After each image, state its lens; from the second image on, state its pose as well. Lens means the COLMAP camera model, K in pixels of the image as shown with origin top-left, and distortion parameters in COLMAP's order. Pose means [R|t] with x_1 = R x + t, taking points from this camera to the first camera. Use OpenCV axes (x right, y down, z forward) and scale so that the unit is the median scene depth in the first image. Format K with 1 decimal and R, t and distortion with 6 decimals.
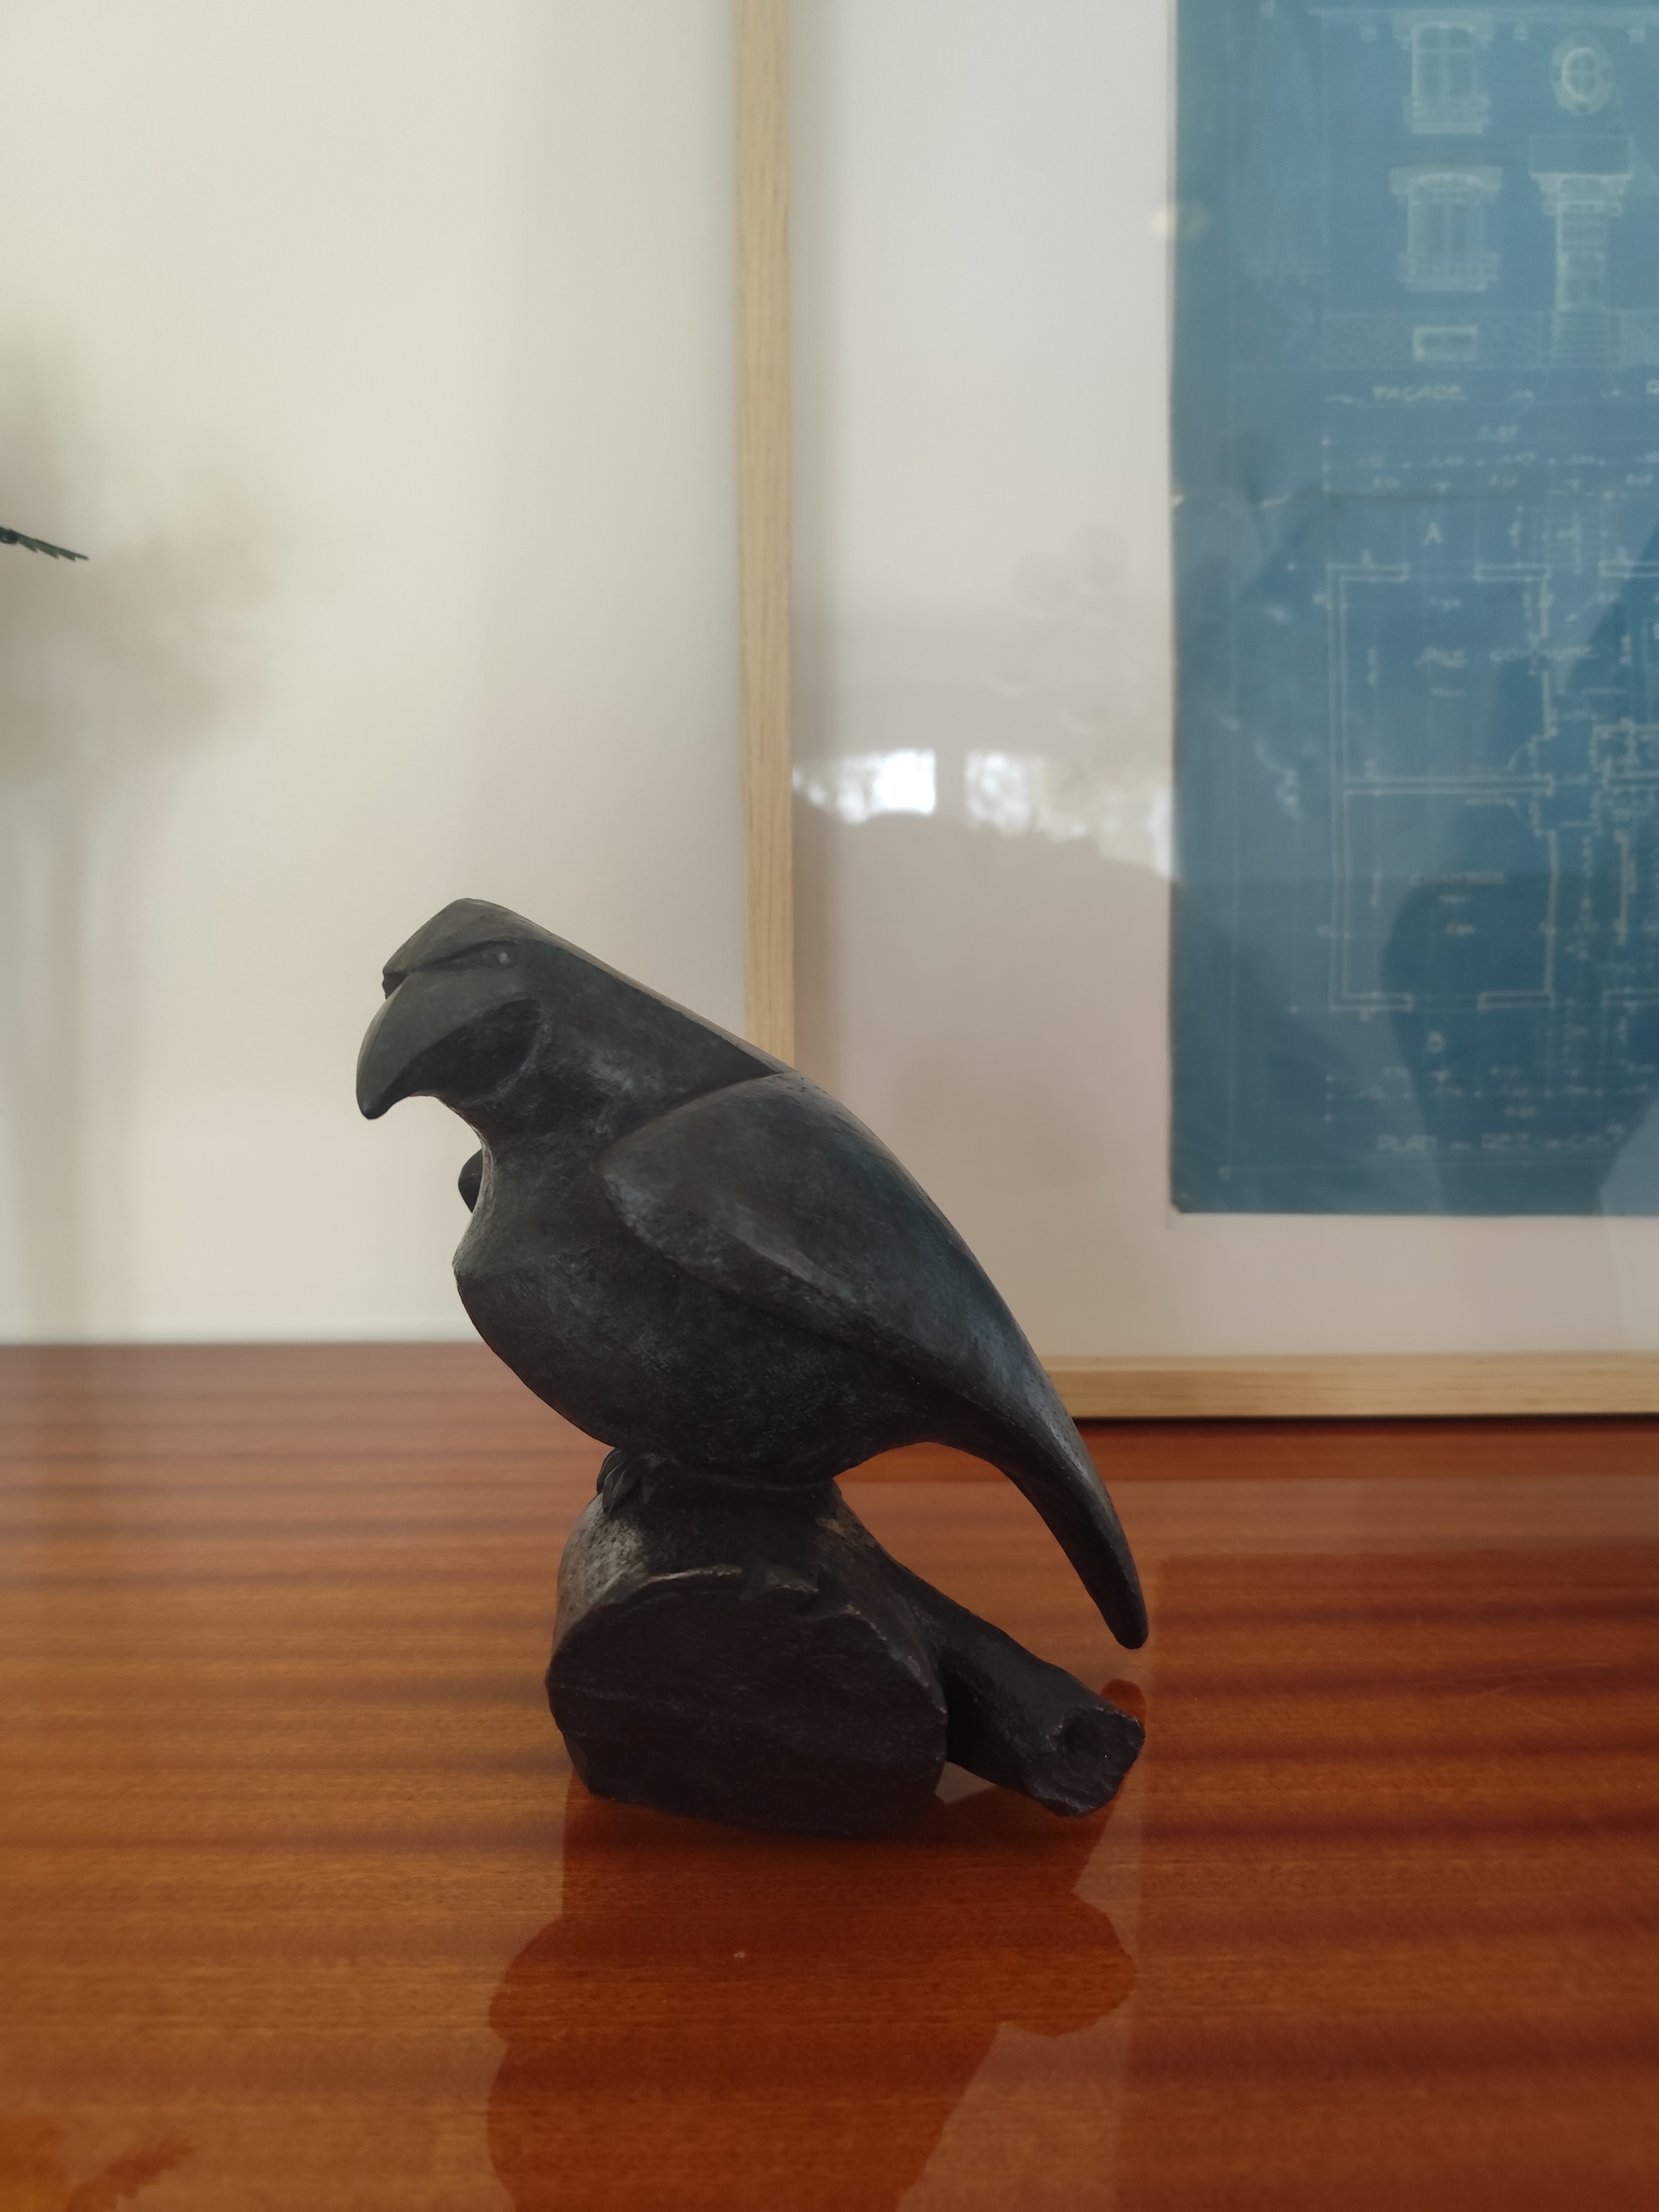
lens RADIAL K [[1480.9, 0, 828.5], [0, 1480.9, 1106.6], [0, 0, 1]] dist [-0.018262, -0.007892]
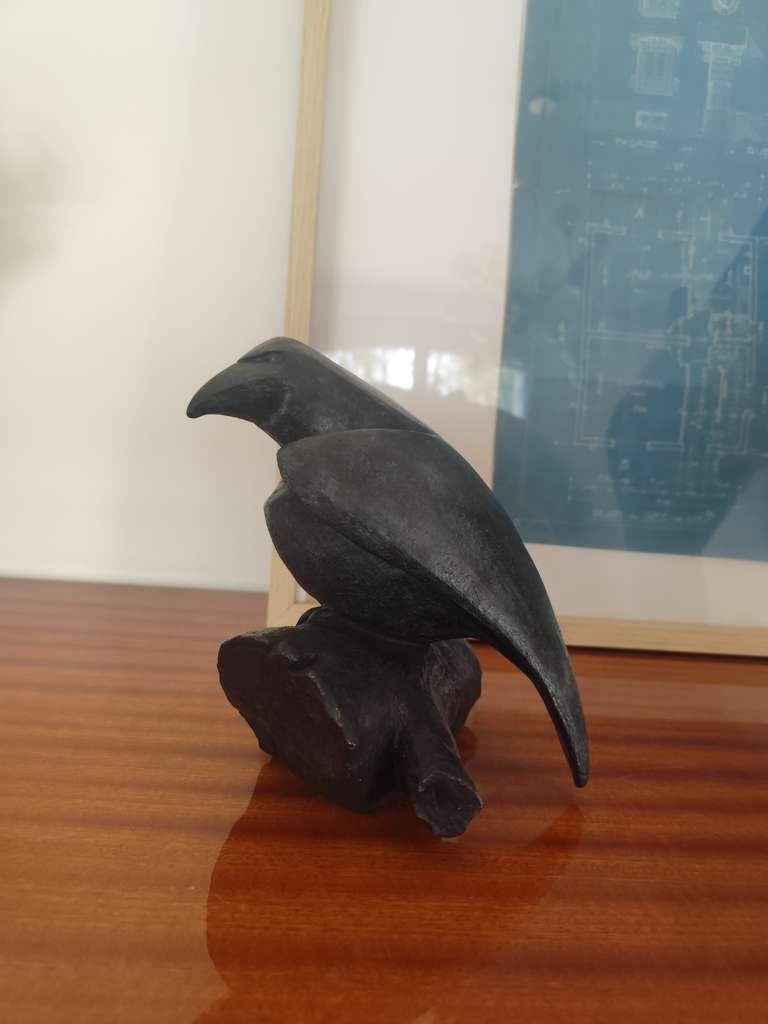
lens RADIAL K [[685.6, 0, 384.9], [0, 685.6, 511.5], [0, 0, 1]] dist [-0.018262, -0.007892]
pose [[0.996834, 0.070572, 0.036635, 0.057082], [-0.070151, 0.997456, -0.012661, 0.057744], [-0.037435, 0.010051, 0.999249, 0.081238]]
